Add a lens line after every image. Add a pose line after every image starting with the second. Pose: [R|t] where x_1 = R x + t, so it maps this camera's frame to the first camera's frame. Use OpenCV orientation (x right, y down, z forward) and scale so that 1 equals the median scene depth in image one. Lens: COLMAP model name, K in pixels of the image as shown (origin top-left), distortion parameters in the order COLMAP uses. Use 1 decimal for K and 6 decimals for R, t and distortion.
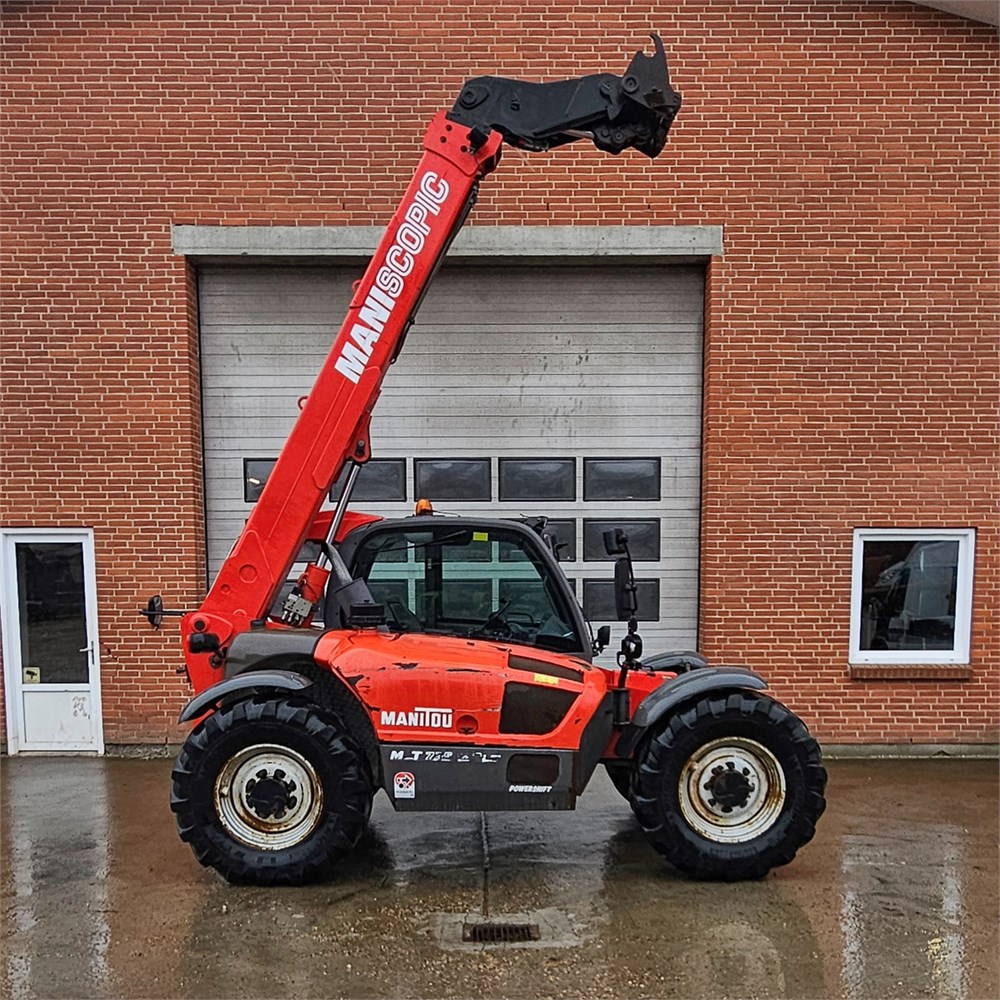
lens RADIAL K [[1209.8, 0, 508.8], [0, 1209.8, 733.4], [0, 0, 1]] dist [-0.009123, 0.022629]
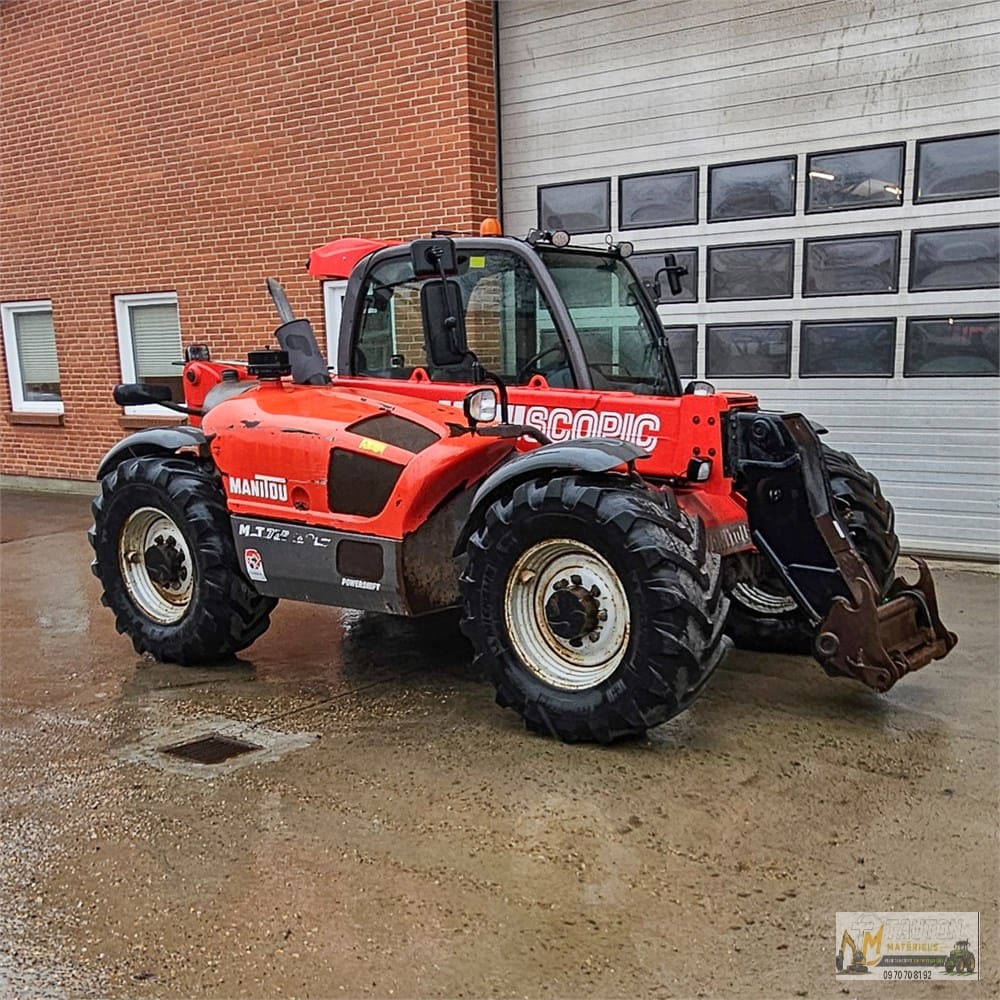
lens RADIAL K [[1271.0, 0, 512.9], [0, 1271.0, 694.2], [0, 0, 1]] dist [-0.007430, 0.014809]
pose [[0.783735, 0.149134, -0.602925, 0.390917], [-0.060910, 0.984520, 0.164346, -0.017150], [0.618102, -0.092079, 0.780687, 0.253778]]
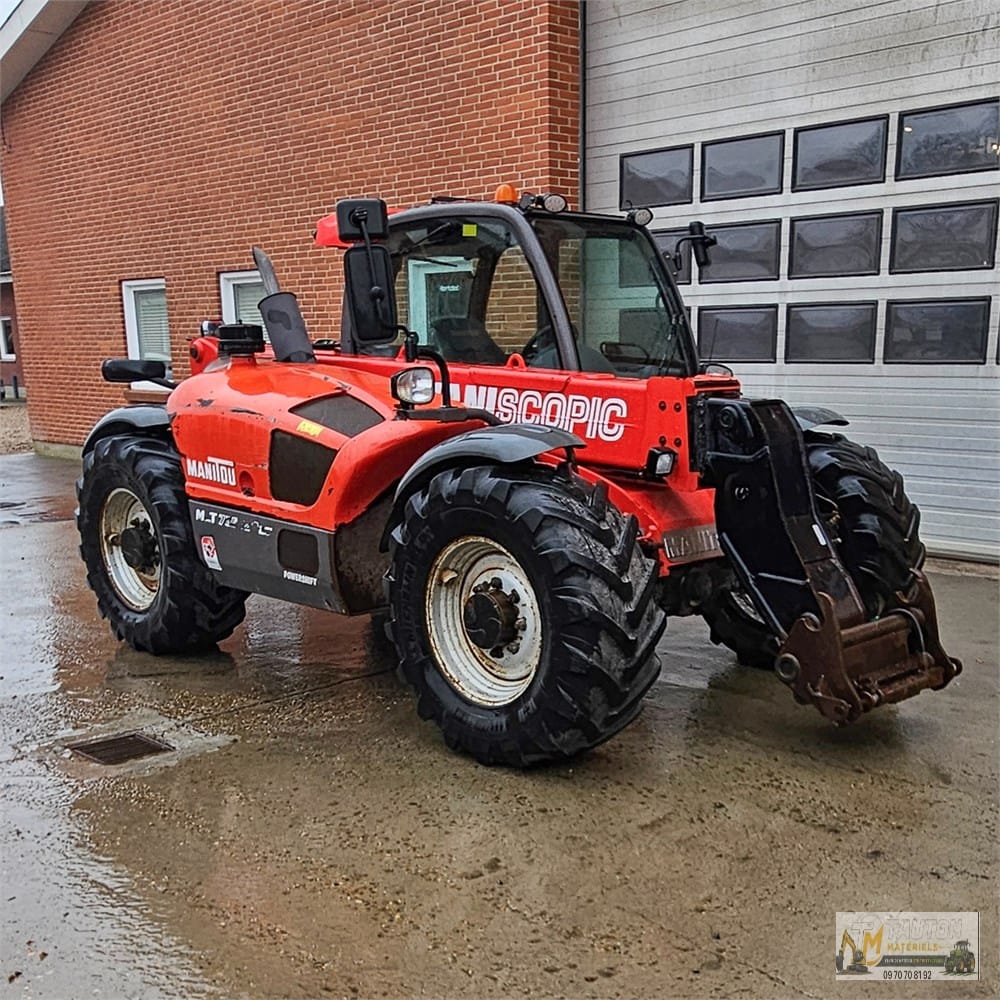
lens RADIAL K [[1269.3, 0, 513.7], [0, 1269.3, 704.6], [0, 0, 1]] dist [-0.015382, 0.026847]
pose [[0.681079, 0.197926, -0.704952, 0.426564], [-0.084167, 0.977553, 0.193147, -0.025129], [0.727357, -0.072215, 0.682449, 0.355518]]
